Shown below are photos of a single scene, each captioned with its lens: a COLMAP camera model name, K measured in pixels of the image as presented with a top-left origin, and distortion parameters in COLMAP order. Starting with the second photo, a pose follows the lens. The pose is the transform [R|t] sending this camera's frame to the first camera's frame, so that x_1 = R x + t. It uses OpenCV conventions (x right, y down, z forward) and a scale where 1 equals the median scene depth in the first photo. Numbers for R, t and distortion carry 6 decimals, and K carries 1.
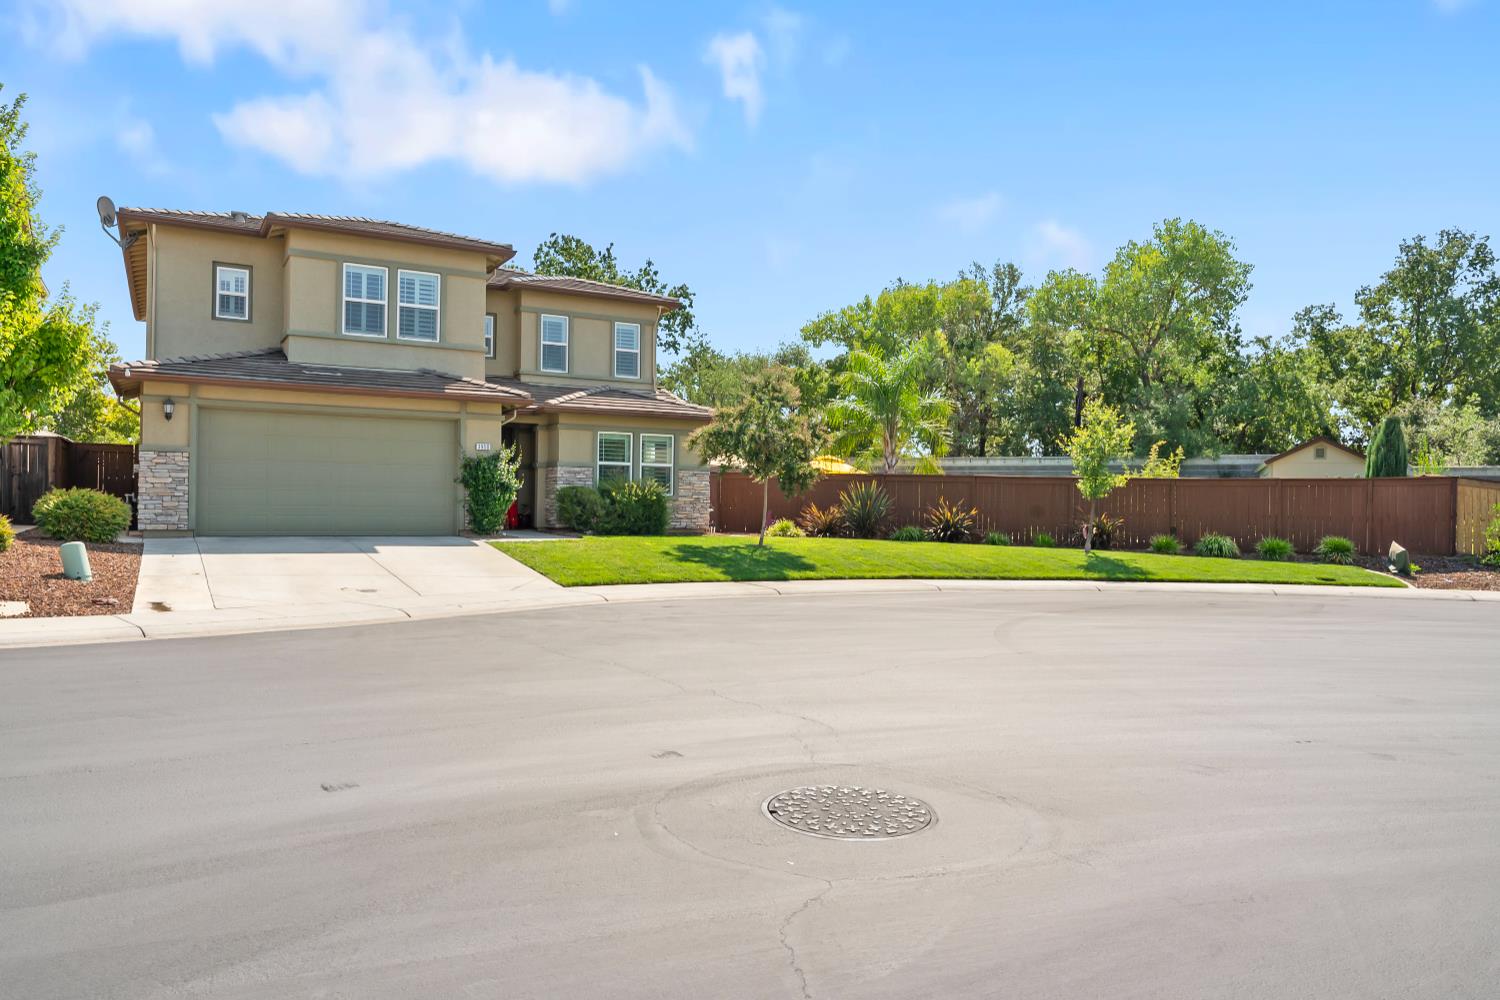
lens RADIAL K [[1006.7, 0, 750.0], [0, 1006.7, 500.0], [0, 0, 1]] dist [-0.004297, -0.008053]
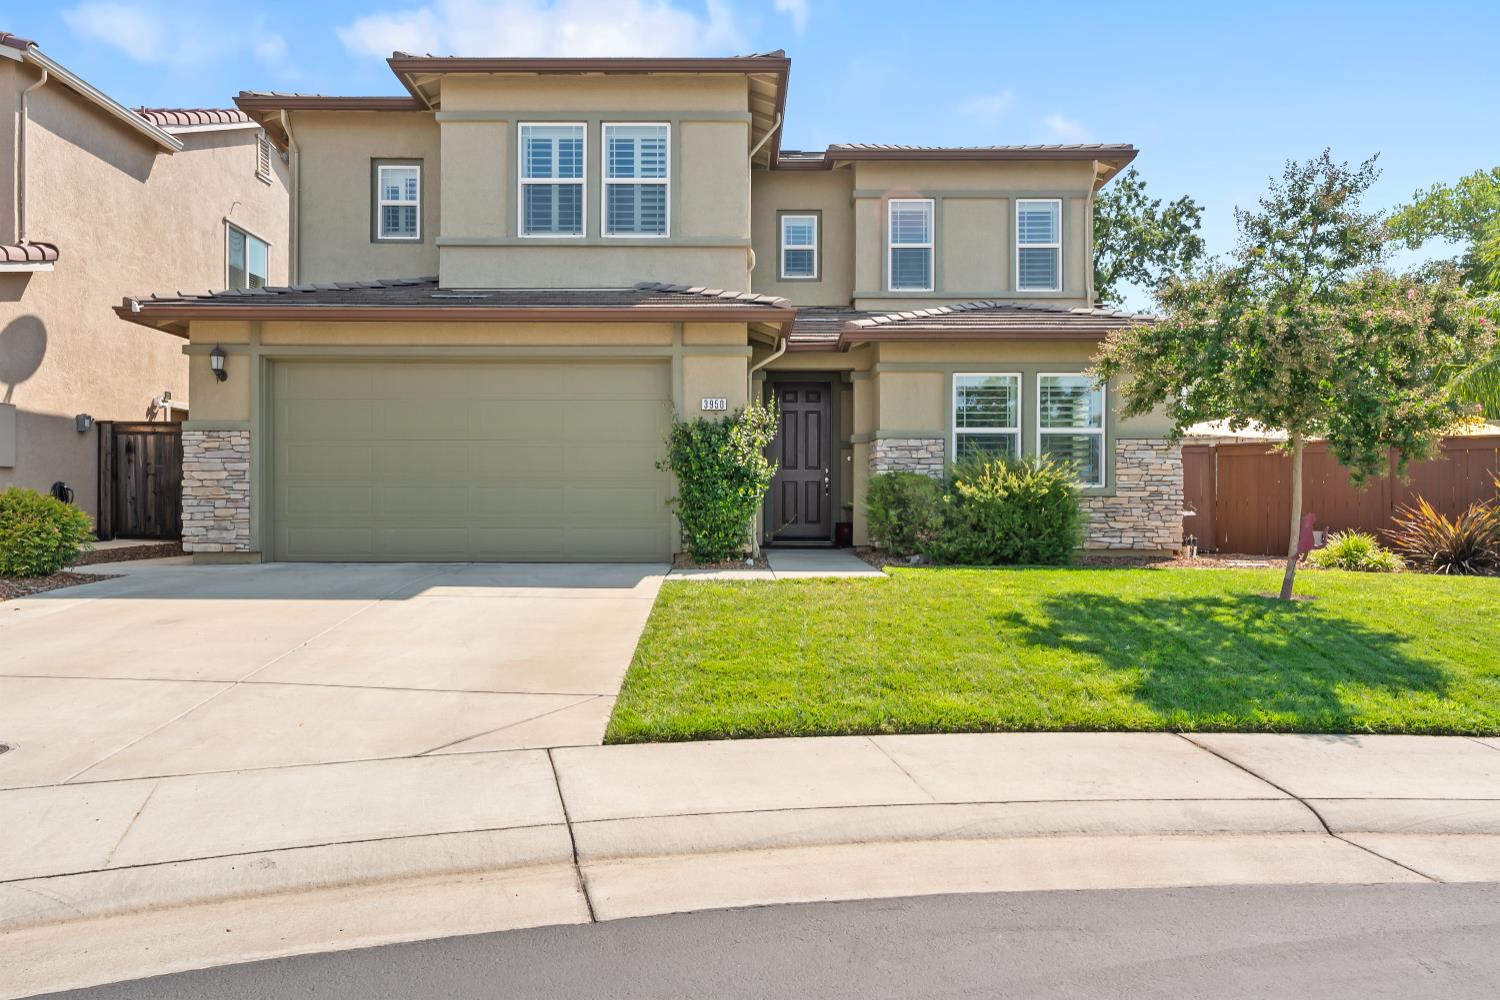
lens RADIAL K [[983.7, 0, 743.3], [0, 983.7, 506.9], [0, 0, 1]] dist [0.001472, -0.000319]
pose [[0.866193, -0.009897, -0.499612, 0.020179], [0.012186, 0.999925, 0.001319, 0.003443], [0.499561, -0.007230, 0.866248, 0.527247]]
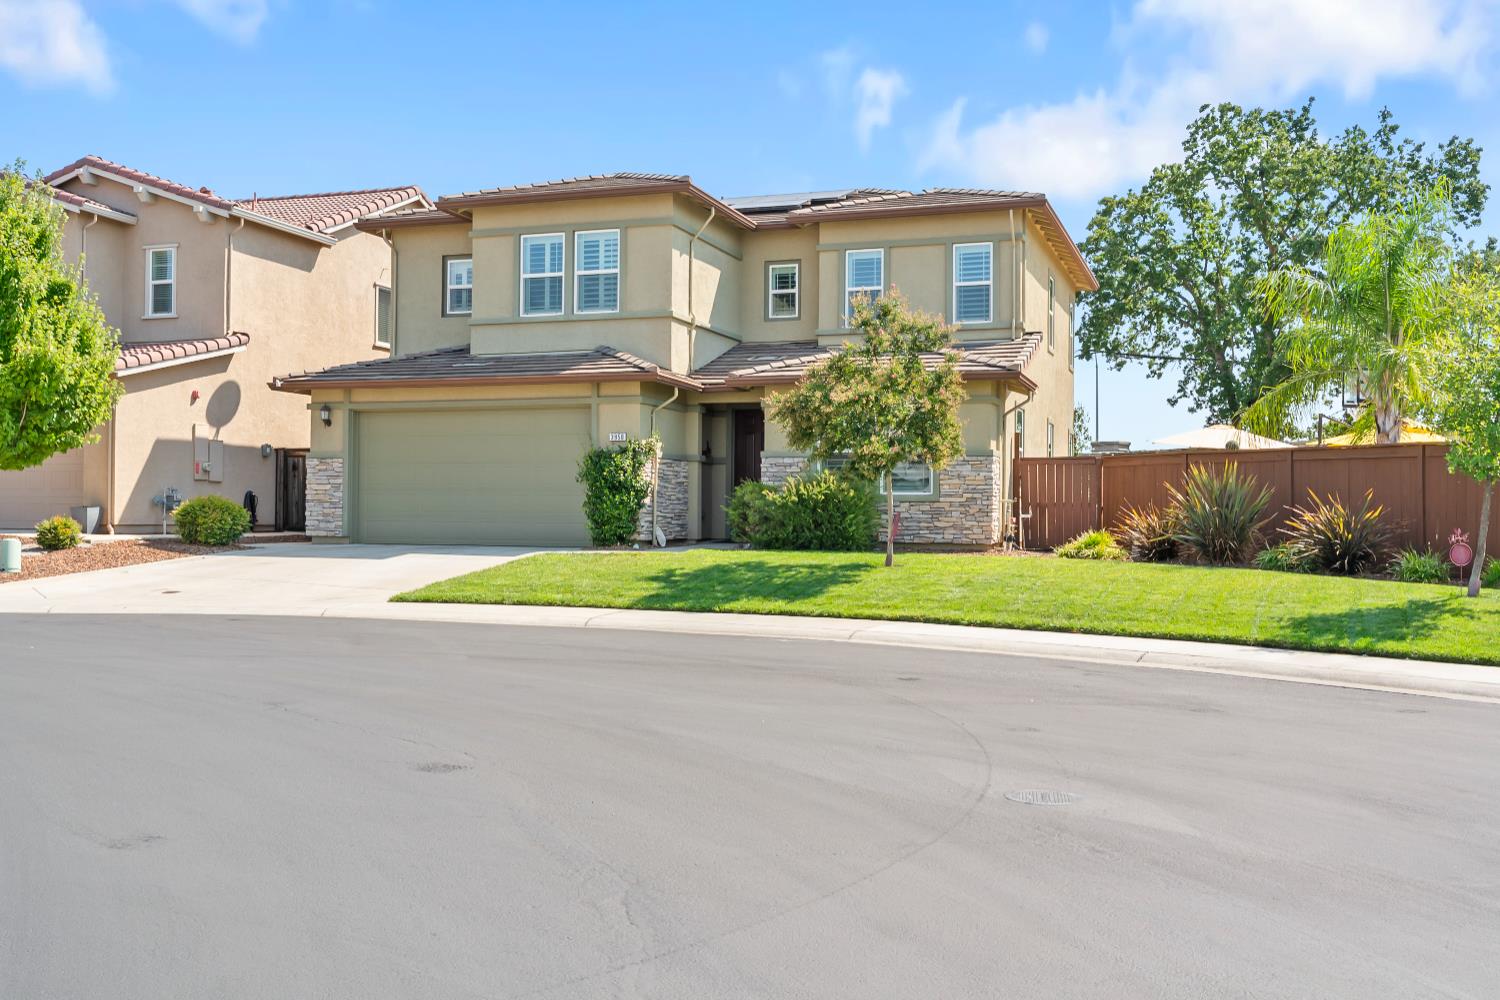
lens RADIAL K [[1436.4, 0, 750.0], [0, 1436.4, 500.0], [0, 0, 1]] dist [0.010164, 0.015203]
pose [[0.654015, -0.016843, -0.756294, 0.660307], [0.006130, 0.999837, -0.016966, 0.017332], [0.756457, 0.006460, 0.654011, 0.324347]]
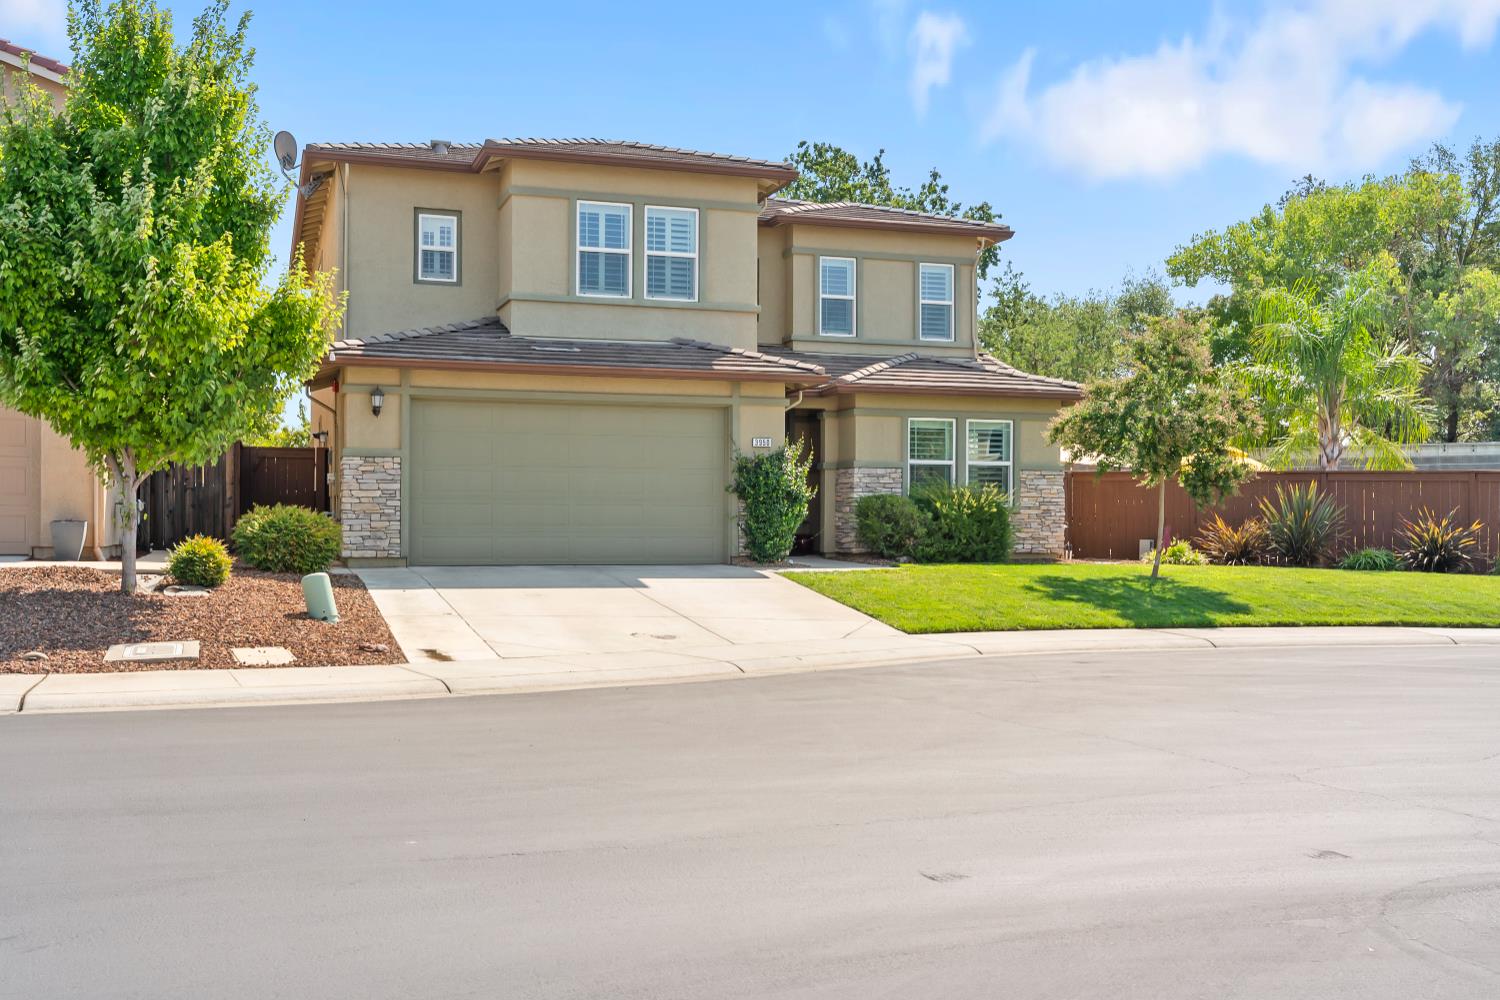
lens RADIAL K [[1447.5, 0, 750.0], [0, 1447.5, 500.0], [0, 0, 1]] dist [0.006887, 0.014558]
pose [[0.980149, -0.011391, -0.197937, -0.064956], [0.009628, 0.999905, -0.009868, -0.000698], [0.198031, 0.007767, 0.980165, -0.031495]]
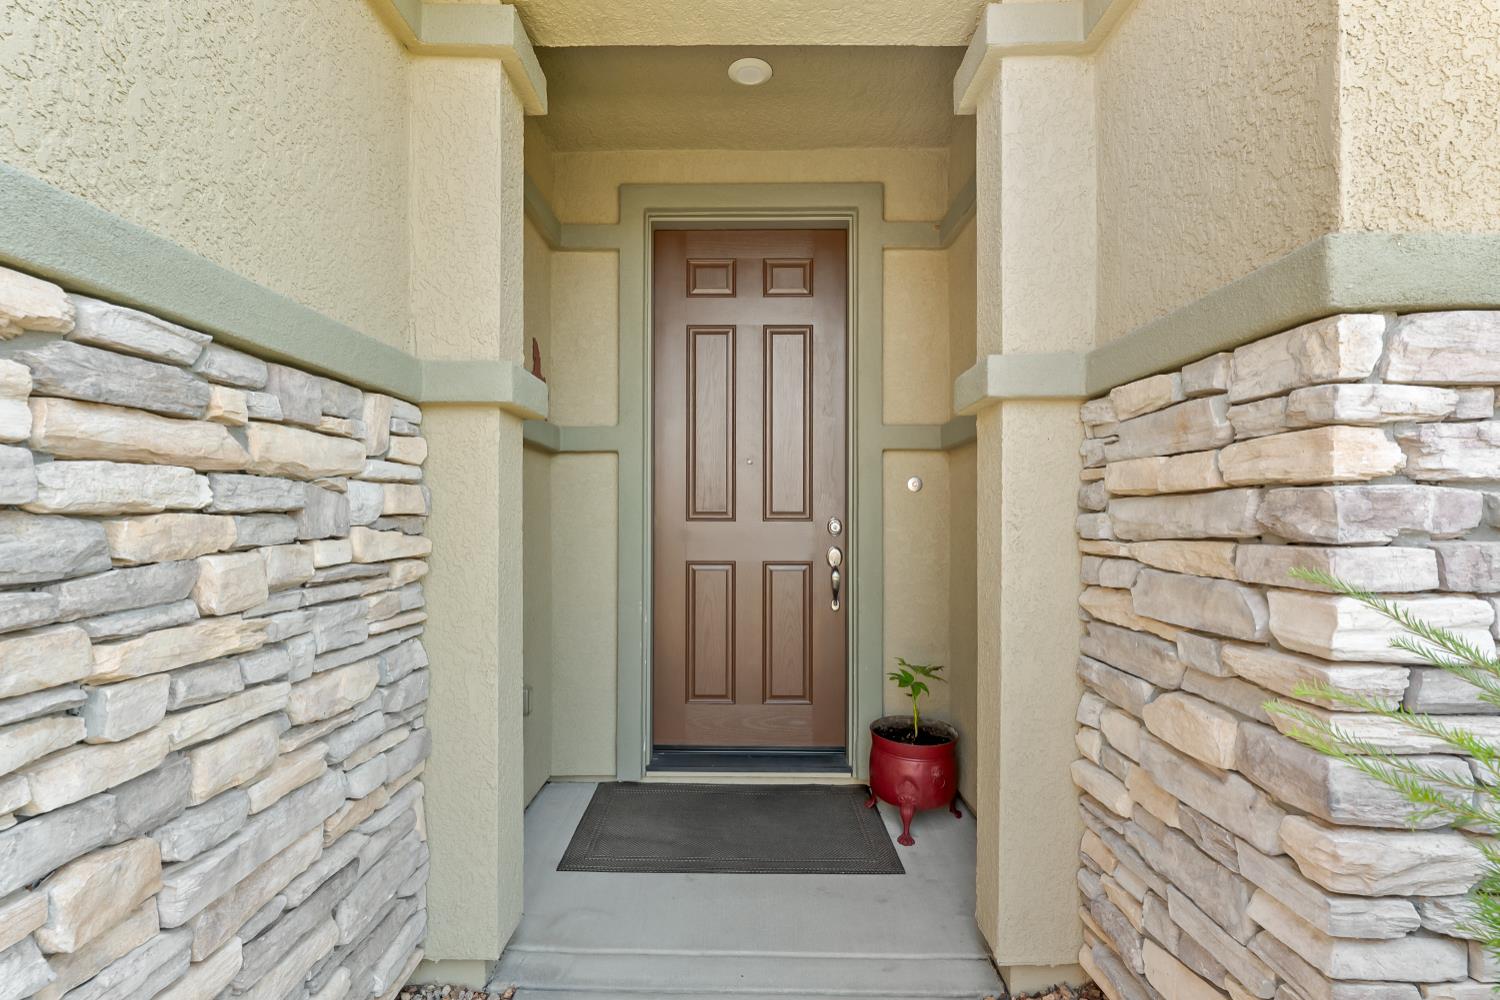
lens RADIAL K [[734.3, 0, 750.0], [0, 734.3, 500.0], [0, 0, 1]] dist [-0.000084, -0.000015]
pose [[0.863462, -0.023011, -0.503888, -0.217360], [0.012895, 0.999639, -0.023554, -0.022894], [0.504249, 0.013840, 0.863448, 1.025592]]
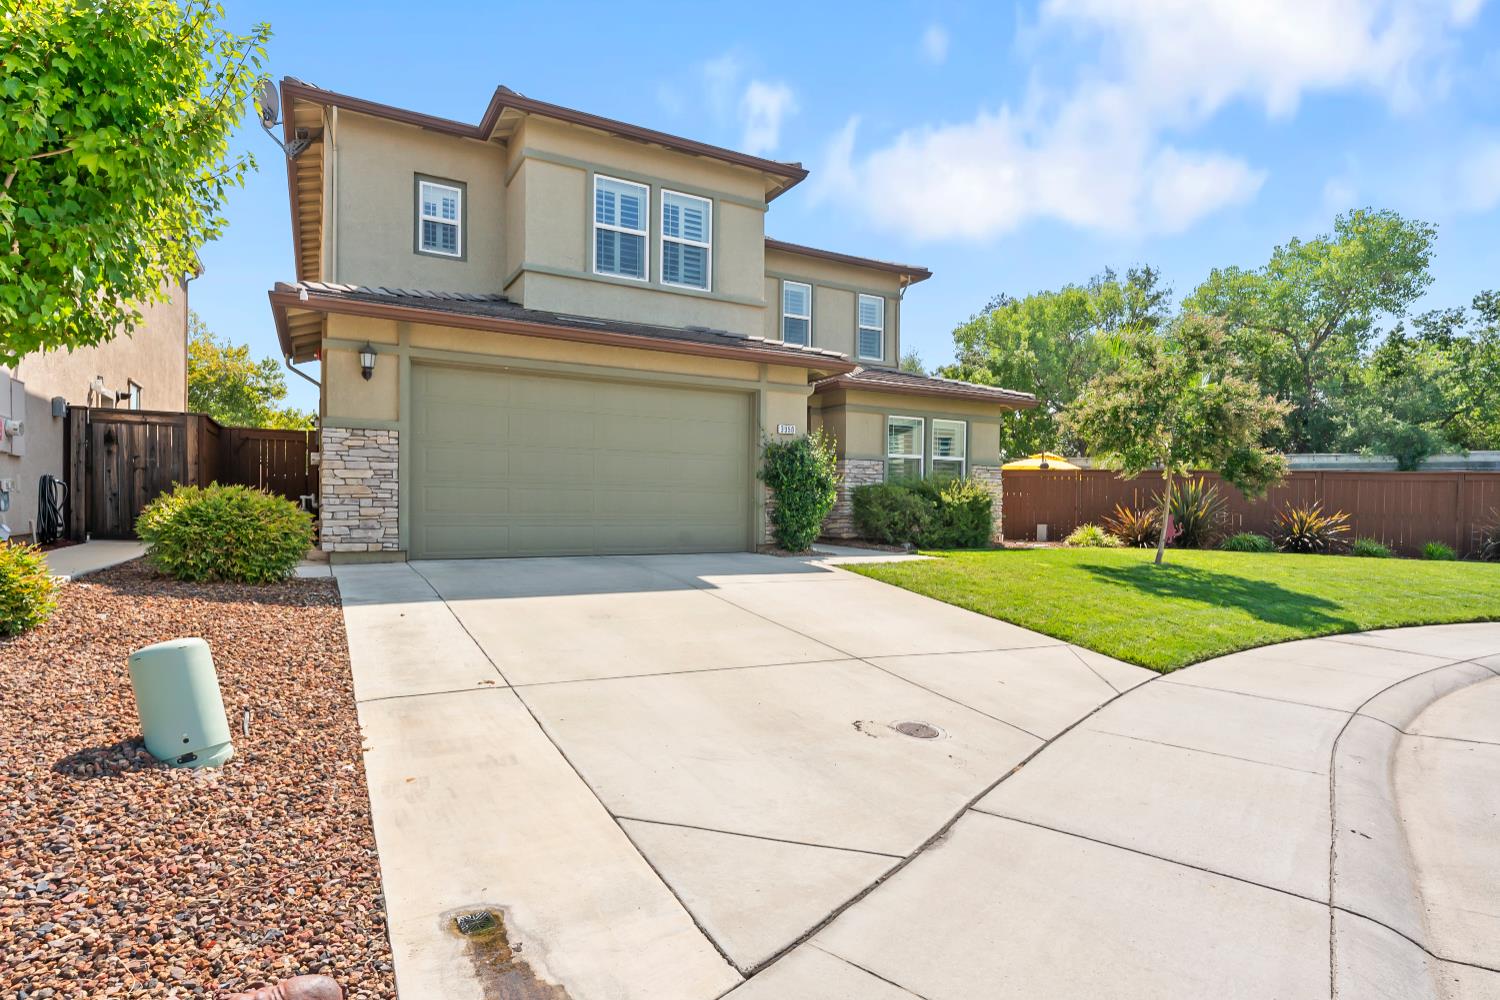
lens RADIAL K [[769.2, 0, 746.8], [0, 769.2, 516.1], [0, 0, 1]] dist [-0.013545, 0.007885]
pose [[0.999874, -0.002566, -0.015658, -0.281056], [0.002872, 0.999805, 0.019544, -0.001362], [0.015605, -0.019586, 0.999686, 0.438340]]
